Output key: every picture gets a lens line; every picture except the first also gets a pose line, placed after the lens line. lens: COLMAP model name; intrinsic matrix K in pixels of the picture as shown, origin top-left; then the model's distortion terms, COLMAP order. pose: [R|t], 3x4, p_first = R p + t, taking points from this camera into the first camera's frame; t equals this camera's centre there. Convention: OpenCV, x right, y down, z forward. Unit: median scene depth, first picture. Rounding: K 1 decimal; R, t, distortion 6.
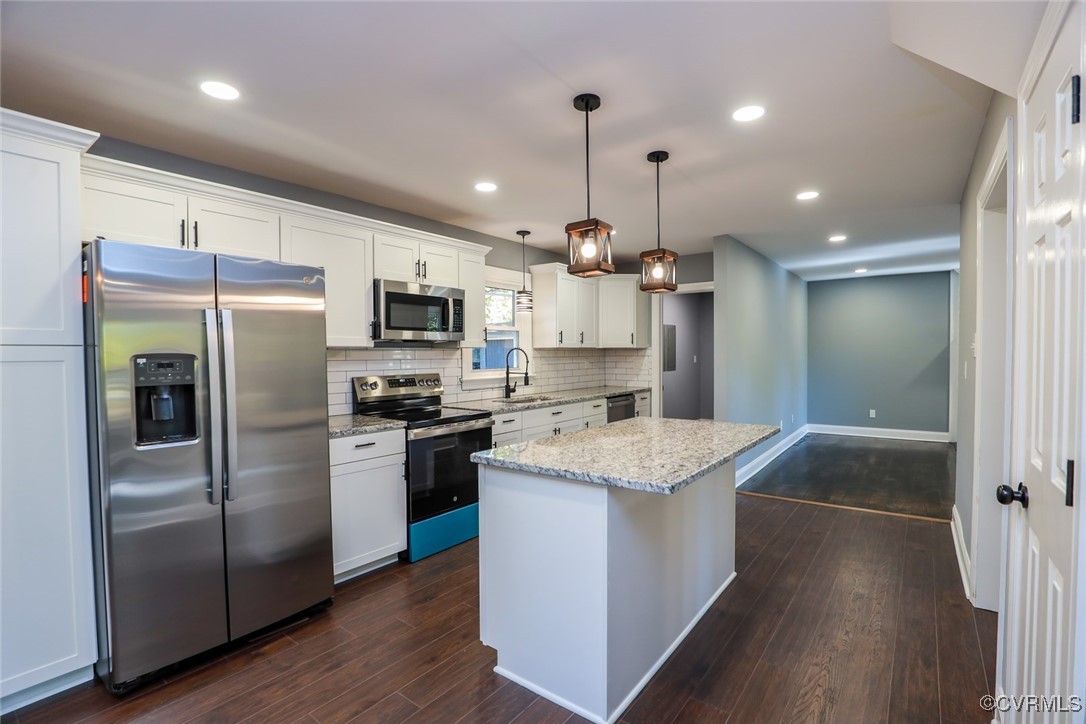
lens RADIAL K [[497.2, 0, 540.1], [0, 497.2, 364.8], [0, 0, 1]] dist [-0.036201, 0.007459]
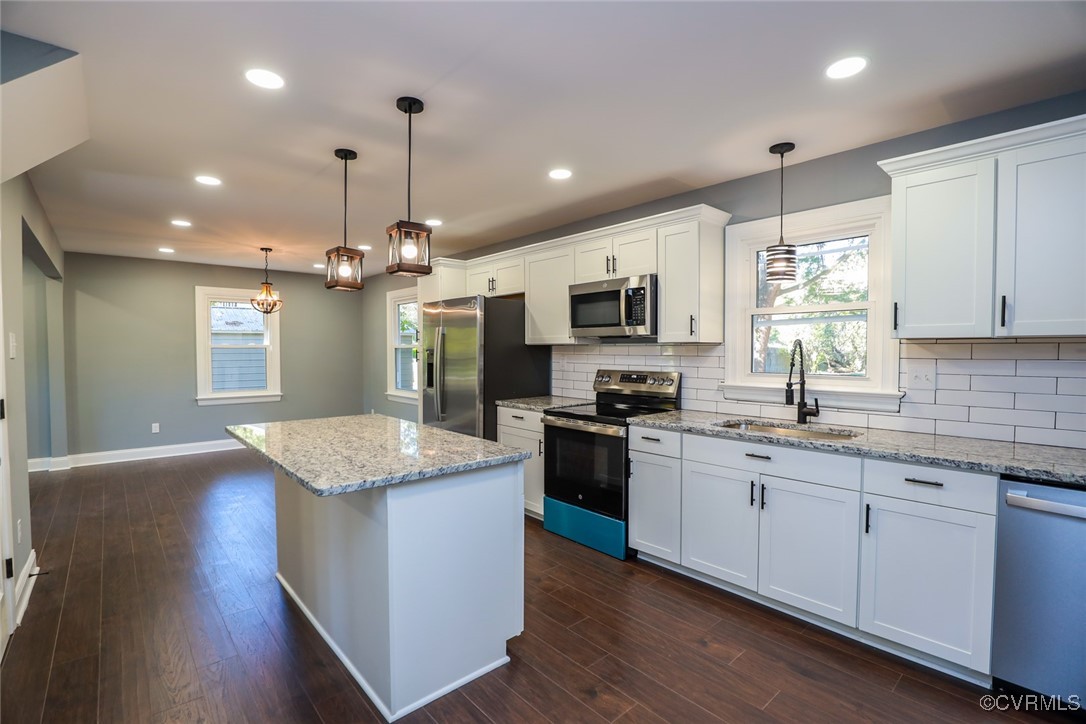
lens RADIAL K [[497.2, 0, 544.4], [0, 497.2, 365.2], [0, 0, 1]] dist [-0.036201, 0.007459]
pose [[-0.180832, 0.037187, -0.982811, 0.735308], [-0.021497, 0.998897, 0.041751, -0.028844], [0.983279, 0.028677, -0.179833, 1.009183]]
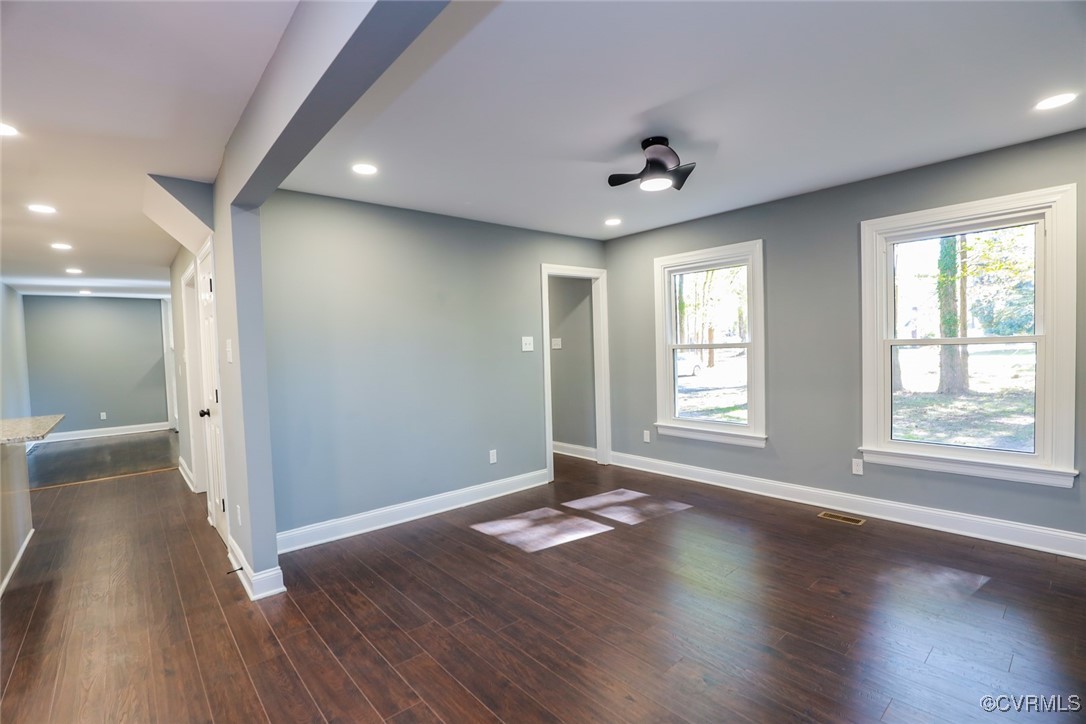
lens RADIAL K [[497.2, 0, 548.4], [0, 497.2, 367.6], [0, 0, 1]] dist [-0.036201, 0.007459]
pose [[0.190933, -0.038857, 0.980834, -0.473670], [0.052936, 0.998170, 0.029239, 0.016099], [-0.980175, 0.046339, 0.192640, -0.508142]]
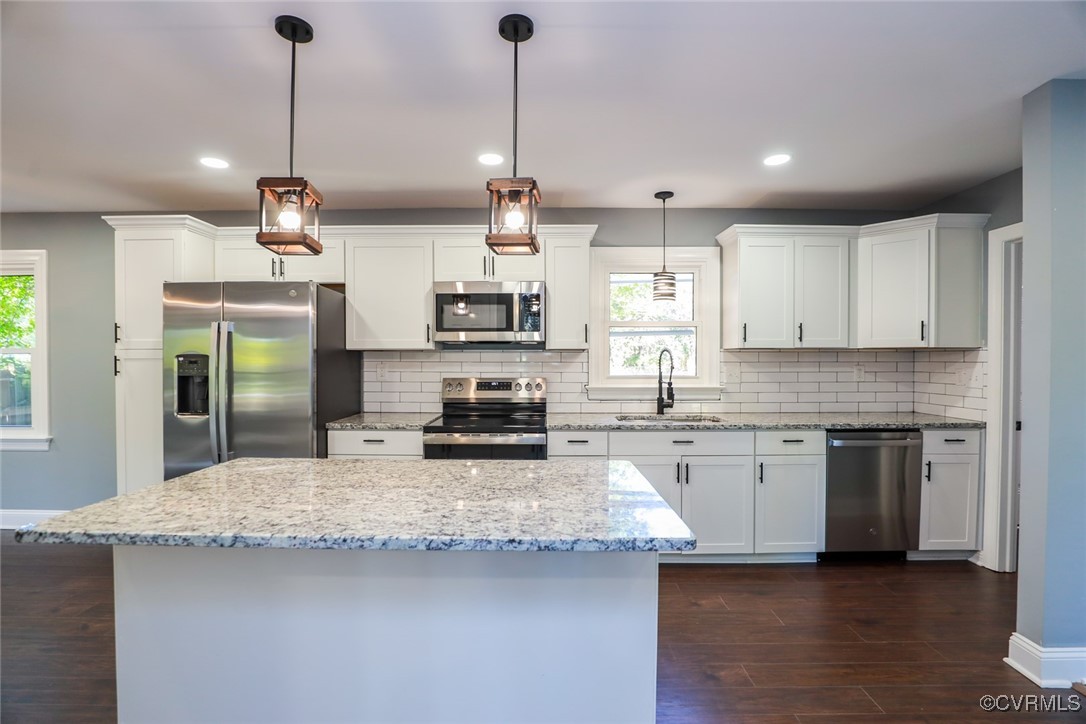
lens RADIAL K [[497.2, 0, 544.4], [0, 497.2, 364.0], [0, 0, 1]] dist [-0.036201, 0.007459]
pose [[0.606369, 0.014461, -0.795052, 0.549476], [-0.022387, 0.999749, 0.001109, -0.009783], [0.794868, 0.017126, 0.606541, 0.495613]]
